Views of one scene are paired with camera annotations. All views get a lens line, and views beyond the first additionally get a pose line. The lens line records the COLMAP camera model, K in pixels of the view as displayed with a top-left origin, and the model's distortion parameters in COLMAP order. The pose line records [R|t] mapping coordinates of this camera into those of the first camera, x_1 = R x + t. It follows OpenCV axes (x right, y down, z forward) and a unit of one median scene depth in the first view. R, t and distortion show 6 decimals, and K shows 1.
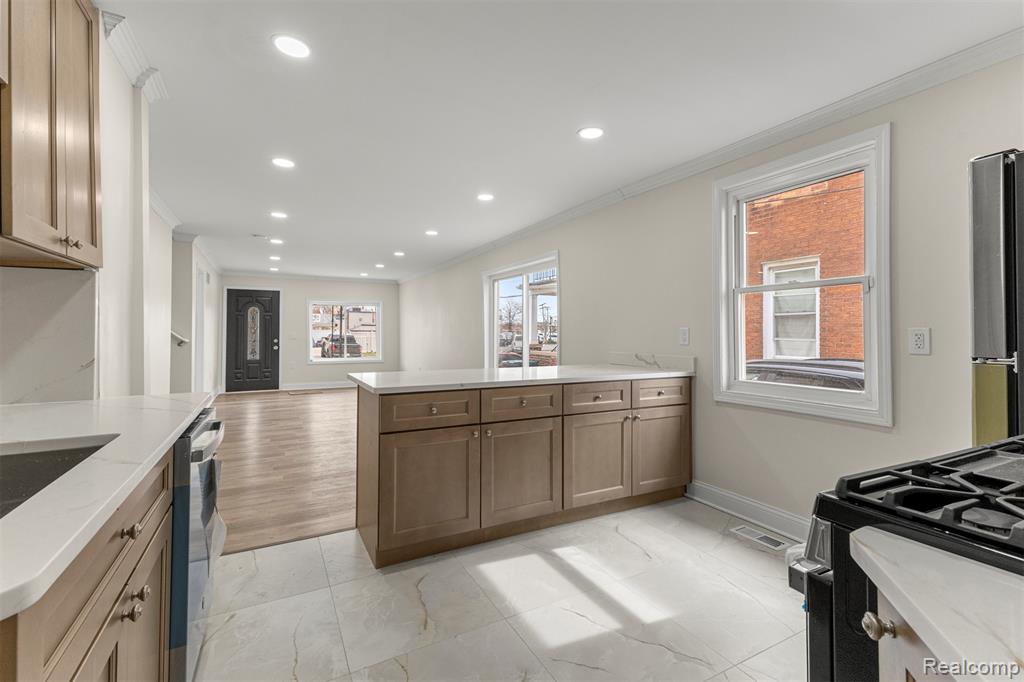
lens RADIAL K [[446.2, 0, 515.3], [0, 446.2, 325.2], [0, 0, 1]] dist [0.009425, -0.000341]
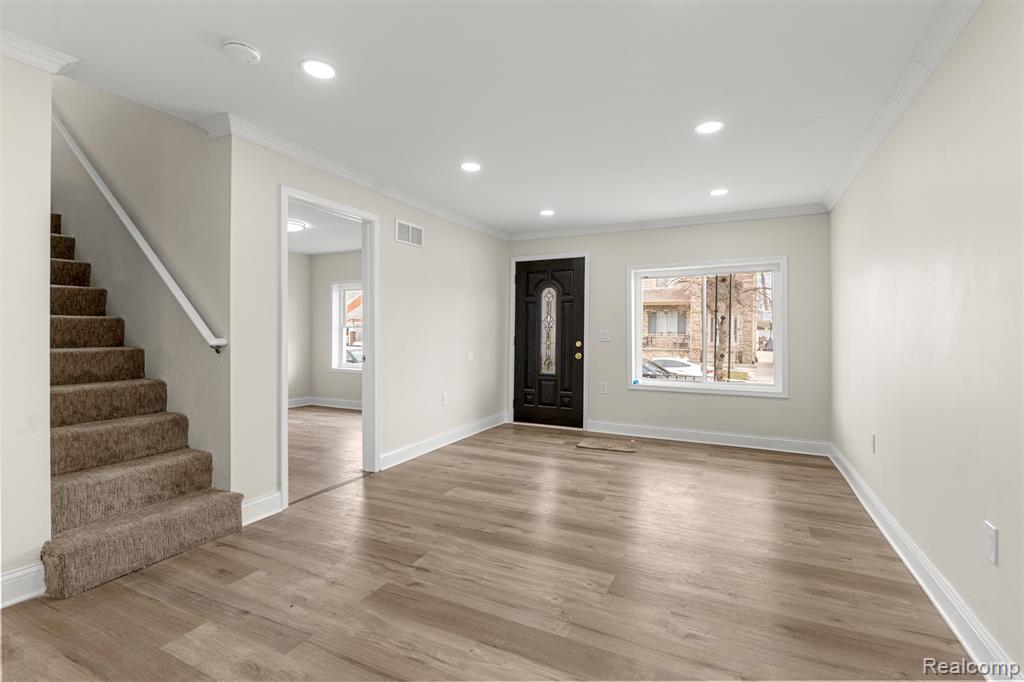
lens RADIAL K [[477.2, 0, 512.8], [0, 477.2, 338.3], [0, 0, 1]] dist [-0.003712, -0.000038]
pose [[0.580641, 0.012659, -0.814061, -0.214508], [0.009151, 0.999714, 0.022073, 0.034245], [0.814108, -0.020266, 0.580359, 1.480523]]
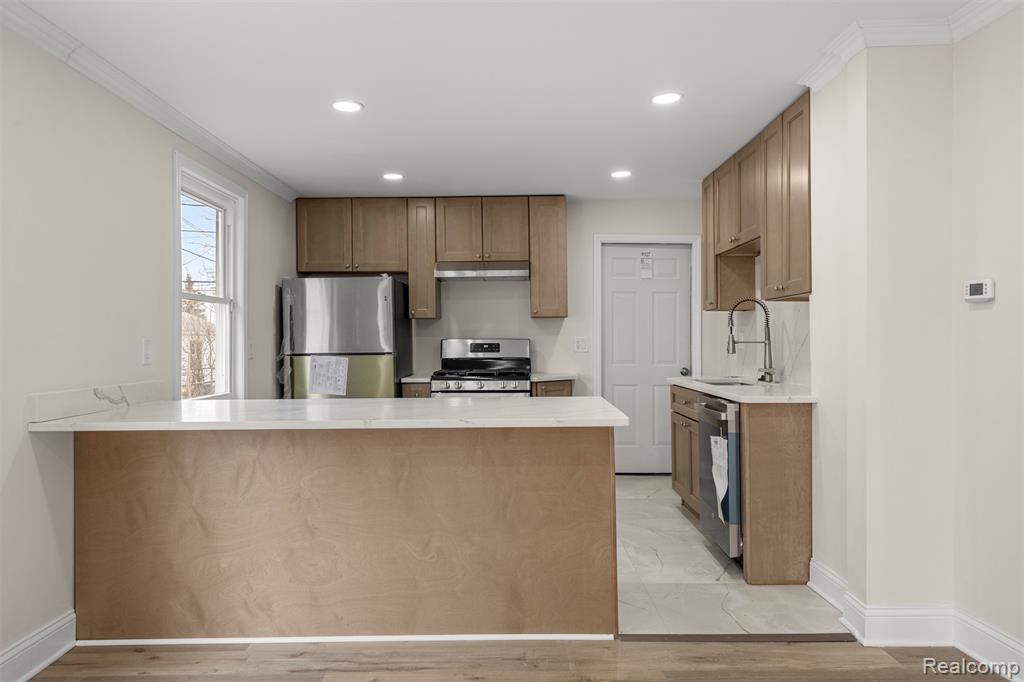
lens RADIAL K [[689.5, 0, 510.6], [0, 689.5, 324.6], [0, 0, 1]] dist [0.009440, -0.005185]
pose [[-0.873442, 0.015445, 0.486683, -0.545848], [-0.001671, 0.999396, -0.034716, 0.017720], [-0.486925, -0.031135, -0.872888, 1.499442]]
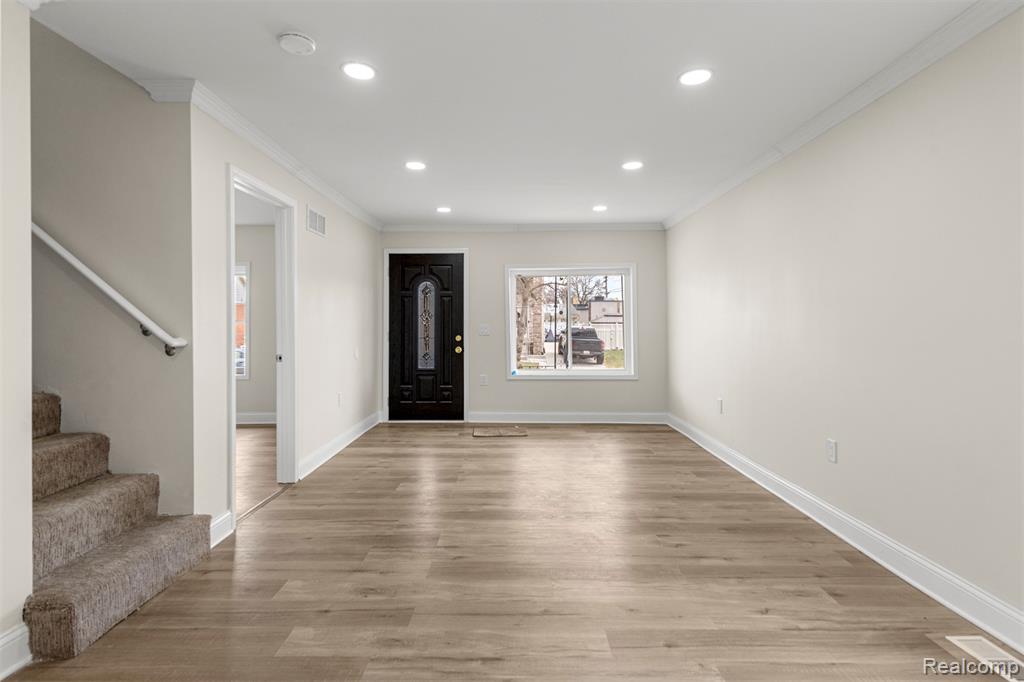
lens RADIAL K [[520.2, 0, 513.6], [0, 520.2, 332.0], [0, 0, 1]] dist [0.026030, -0.007587]
pose [[0.874421, 0.003389, -0.485156, -0.356576], [0.011021, 0.999579, 0.026847, 0.023853], [0.485043, -0.028823, 0.874015, 1.122446]]
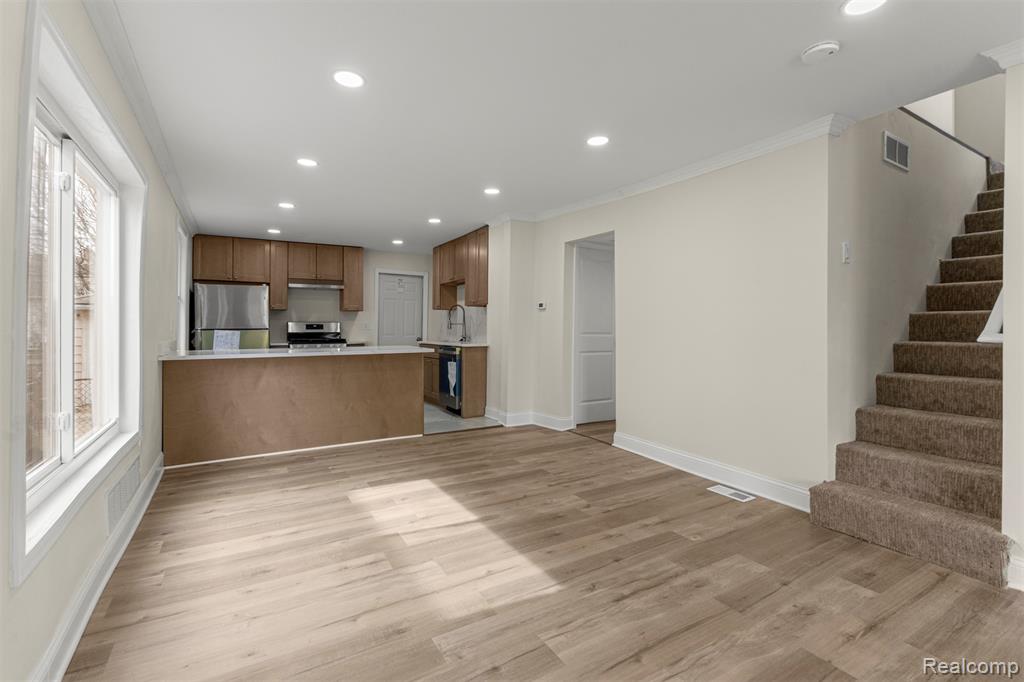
lens RADIAL K [[467.0, 0, 512.7], [0, 467.0, 328.2], [0, 0, 1]] dist [-0.009197, 0.000852]
pose [[-0.999503, -0.001259, -0.031501, -0.482726], [-0.000813, 0.999899, -0.014189, 0.049509], [0.031515, -0.014157, -0.999403, 2.124161]]
